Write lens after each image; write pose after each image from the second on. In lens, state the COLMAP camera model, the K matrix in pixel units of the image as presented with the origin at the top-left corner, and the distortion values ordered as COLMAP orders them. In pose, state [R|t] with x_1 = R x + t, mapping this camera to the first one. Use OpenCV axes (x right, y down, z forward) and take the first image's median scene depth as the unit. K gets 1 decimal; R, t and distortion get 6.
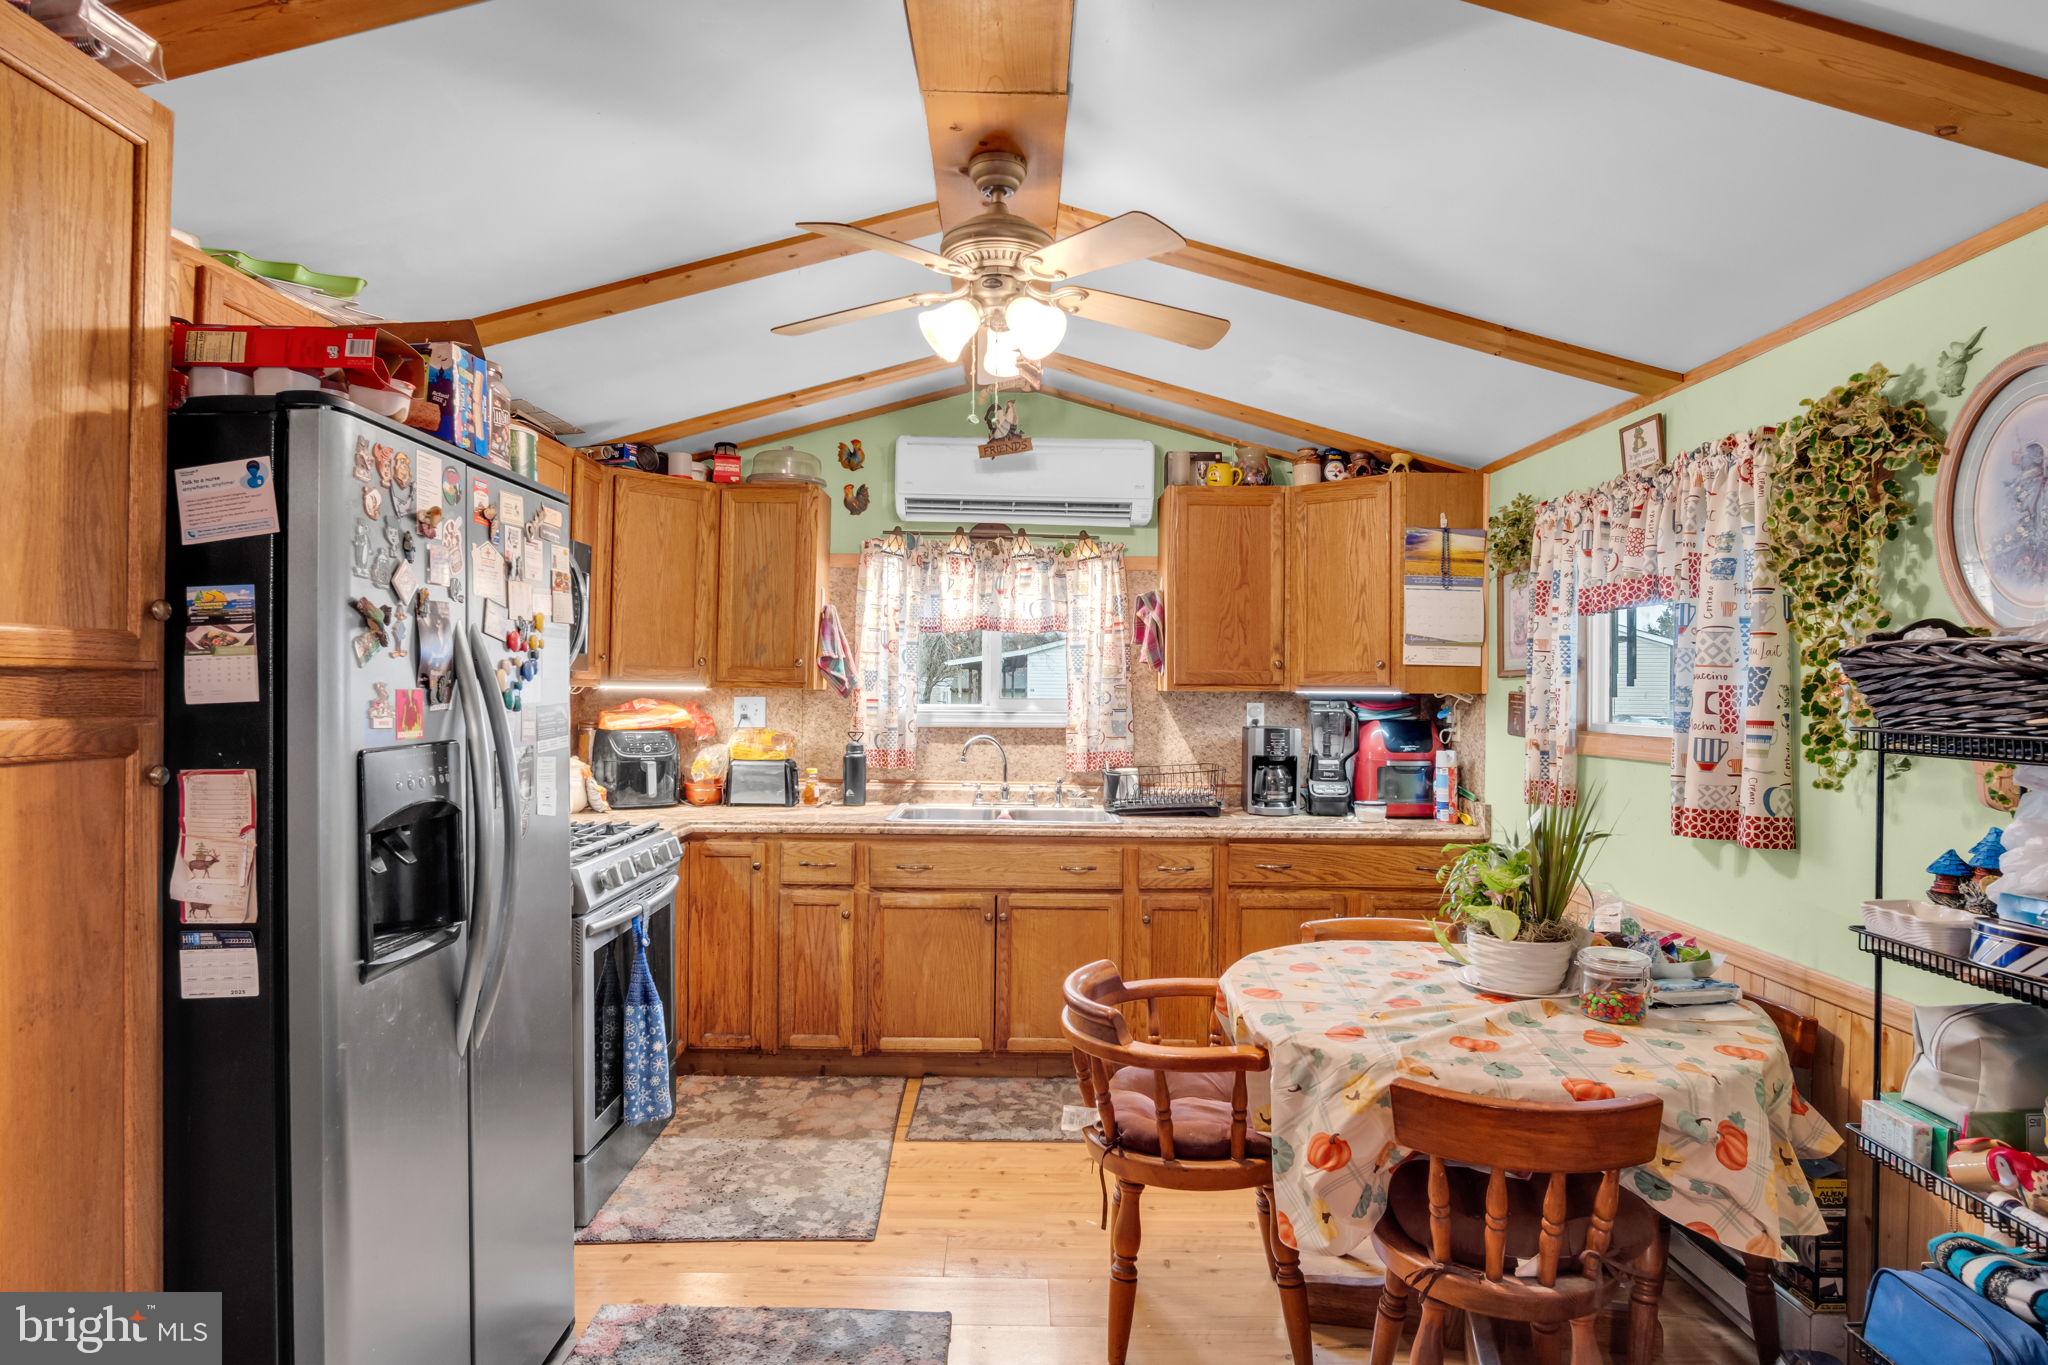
lens RADIAL K [[1114.8, 0, 1035.8], [0, 1114.8, 675.0], [0, 0, 1]] dist [-0.030702, 0.008718]
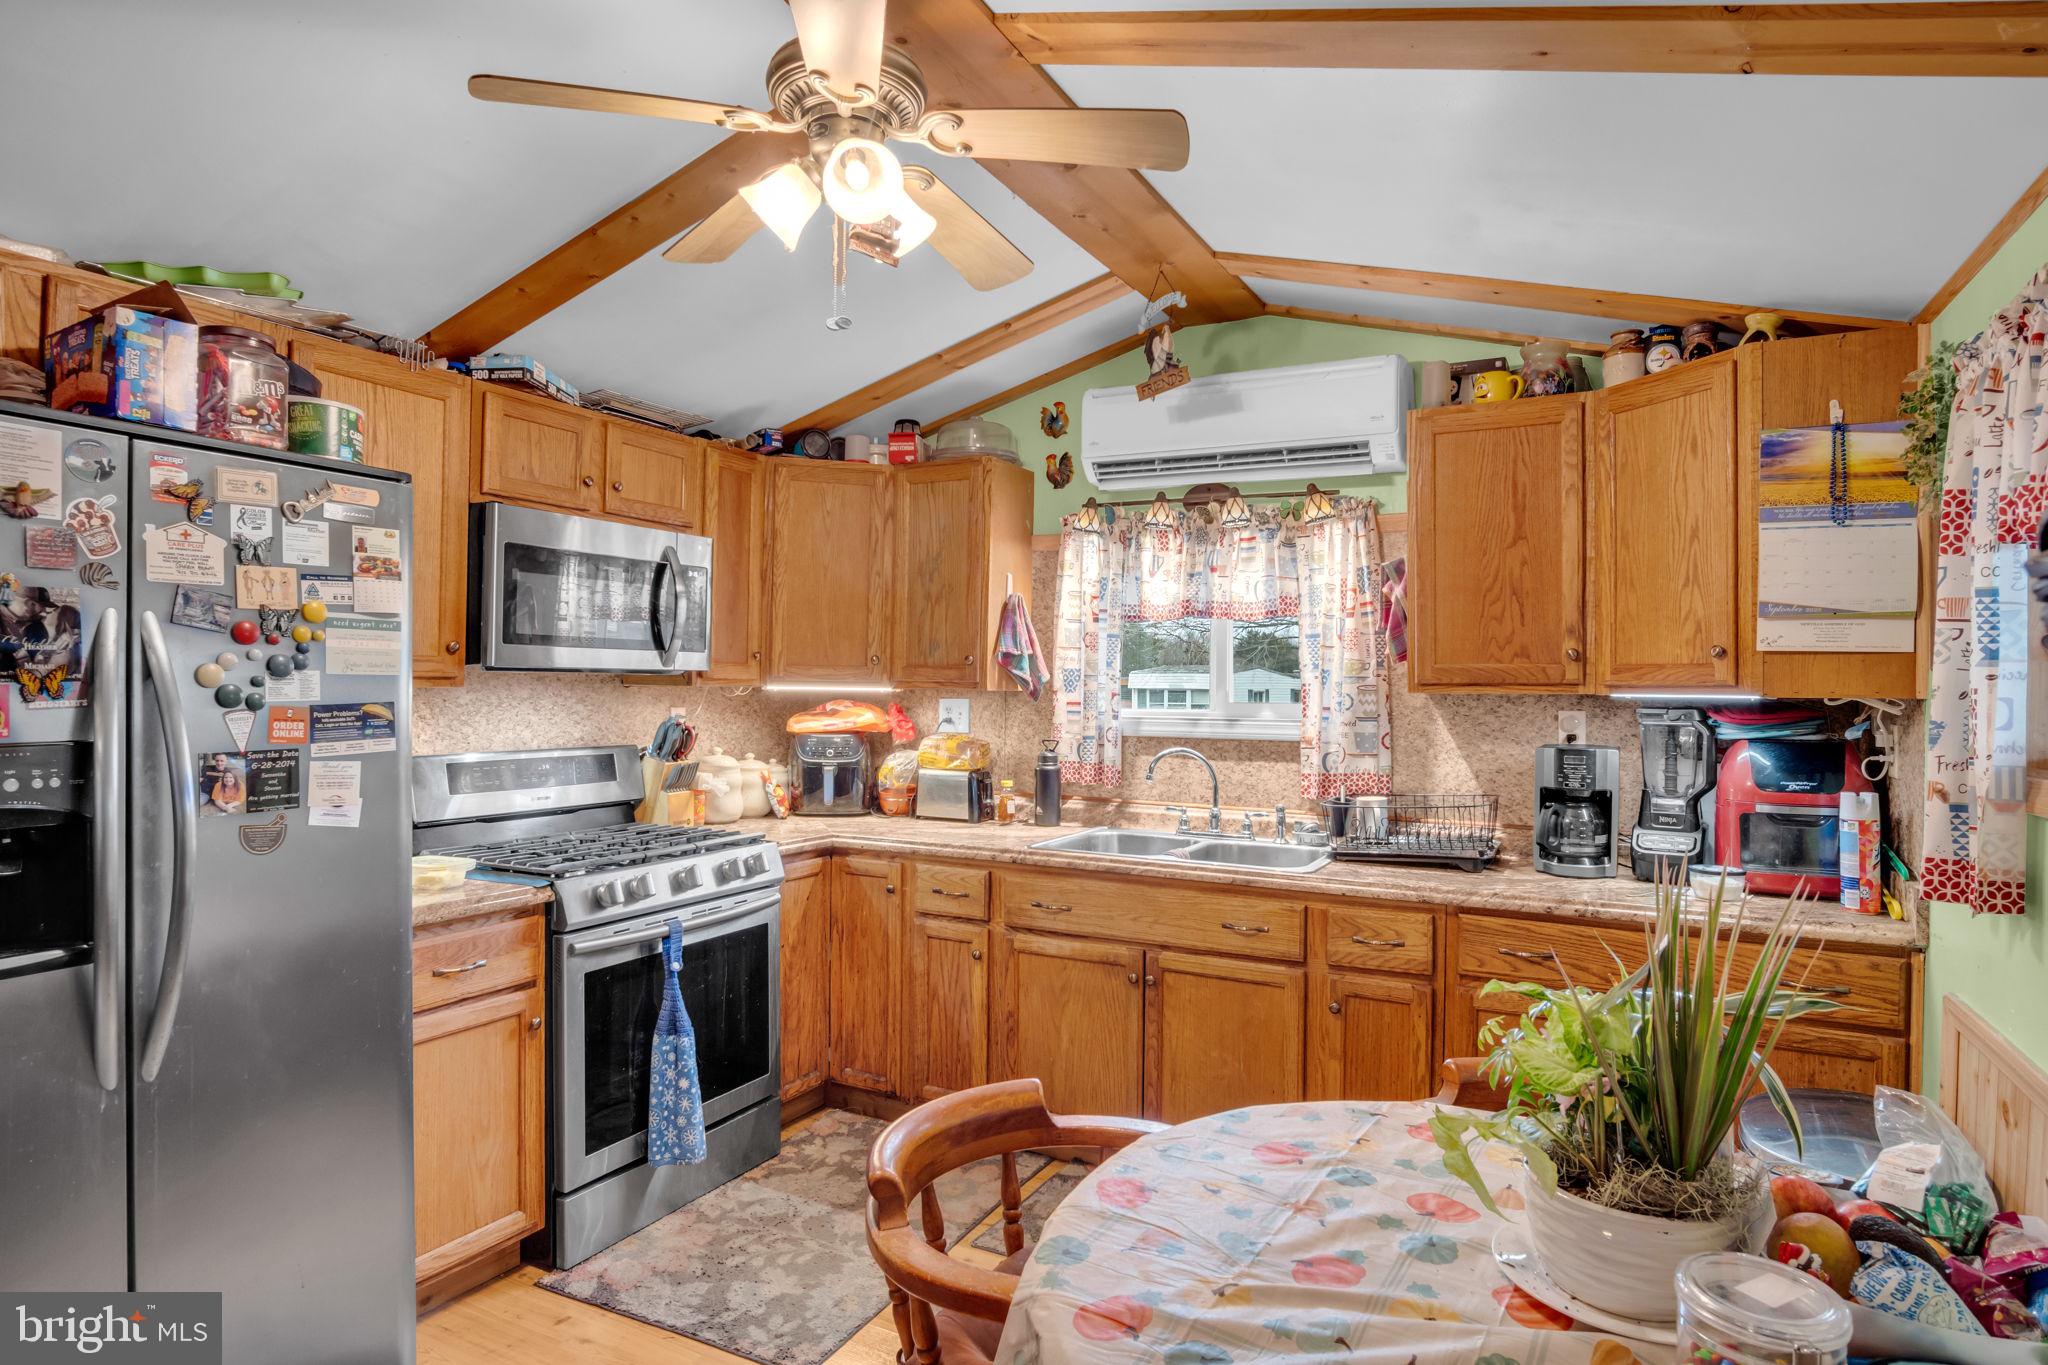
lens RADIAL K [[1114.8, 0, 1035.8], [0, 1114.8, 675.0], [0, 0, 1]] dist [-0.030702, 0.008718]
pose [[0.879074, -0.005141, -0.476657, 0.251326], [0.003250, 0.999983, -0.004791, 0.005171], [0.476673, 0.002663, 0.879076, 0.249386]]
